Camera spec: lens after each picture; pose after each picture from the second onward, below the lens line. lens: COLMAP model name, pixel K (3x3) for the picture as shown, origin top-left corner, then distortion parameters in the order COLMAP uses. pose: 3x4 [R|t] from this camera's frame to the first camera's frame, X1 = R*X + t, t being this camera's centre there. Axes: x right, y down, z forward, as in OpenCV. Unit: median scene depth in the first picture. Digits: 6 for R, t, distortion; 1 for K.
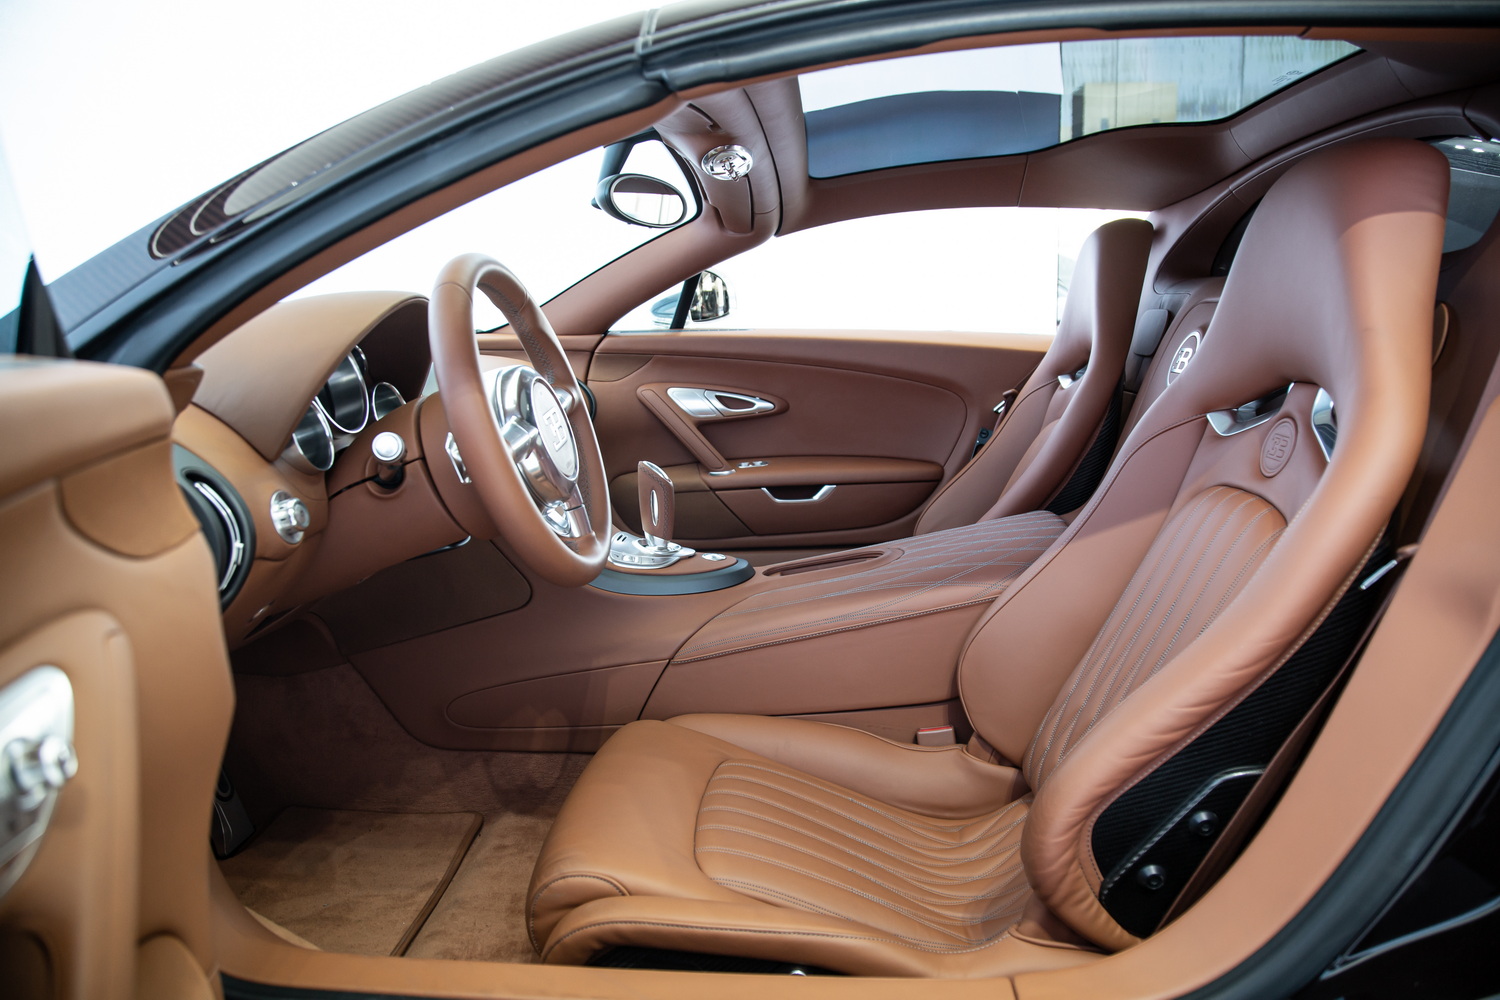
lens RADIAL K [[1051.9, 0, 750.0], [0, 1051.9, 500.0], [0, 0, 1]] dist [-0.128315, 0.062982]
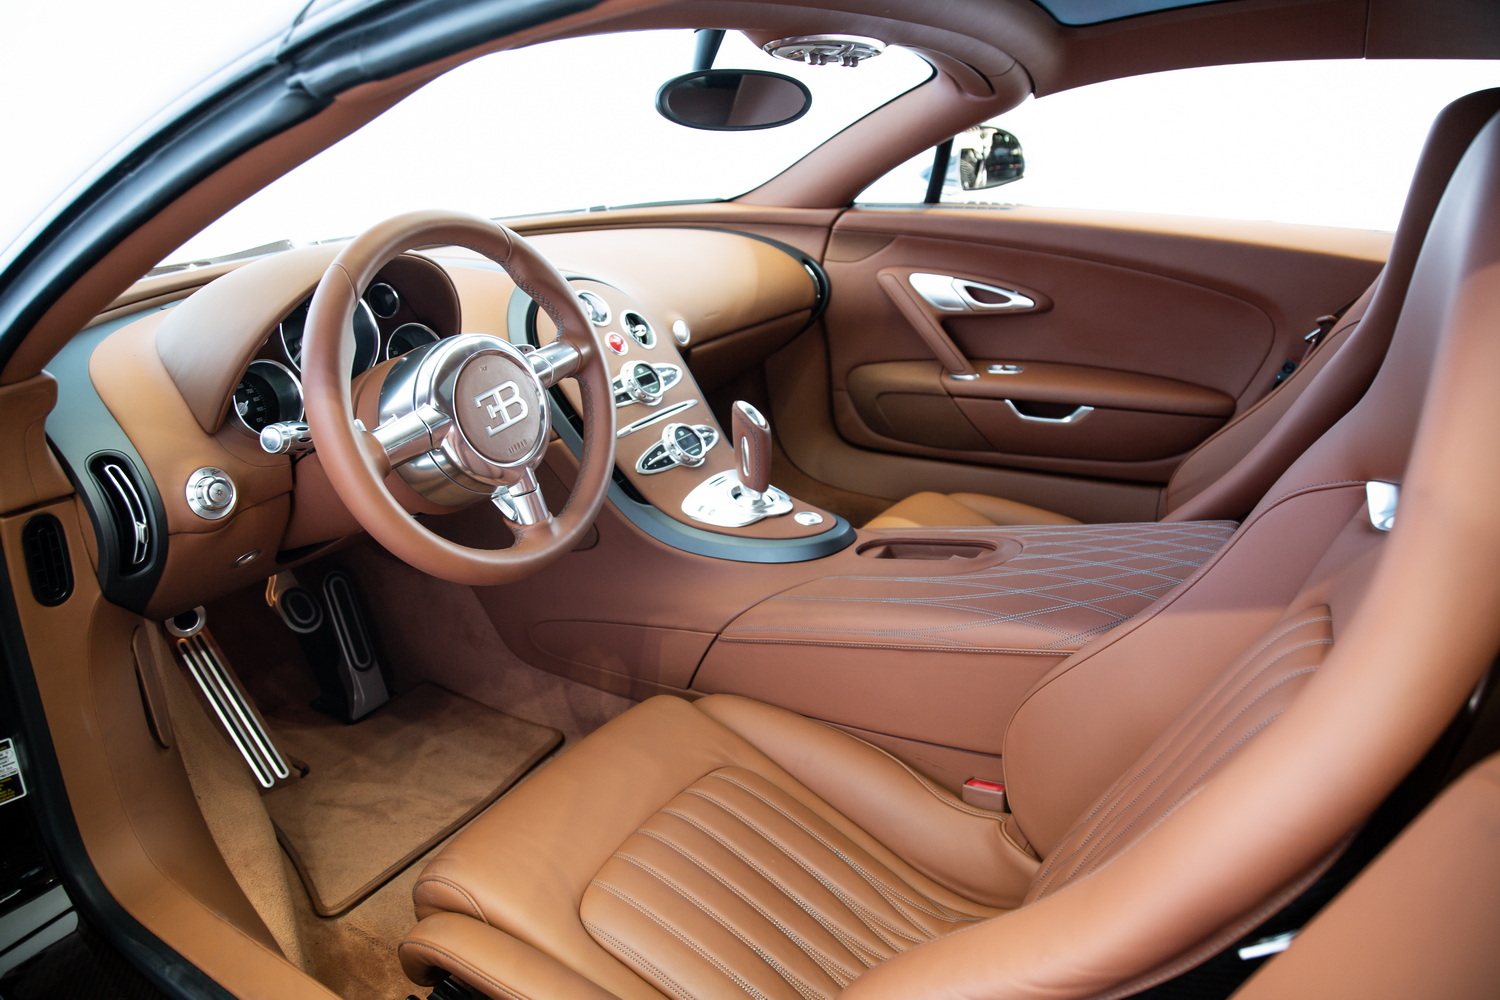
lens RADIAL K [[1051.9, 0, 750.0], [0, 1051.9, 500.0], [0, 0, 1]] dist [-0.128315, 0.062982]
pose [[0.881899, 0.154795, -0.445300, 0.221122], [-0.061088, 0.974116, 0.217640, -0.105749], [0.467463, -0.164734, 0.868528, 0.160426]]
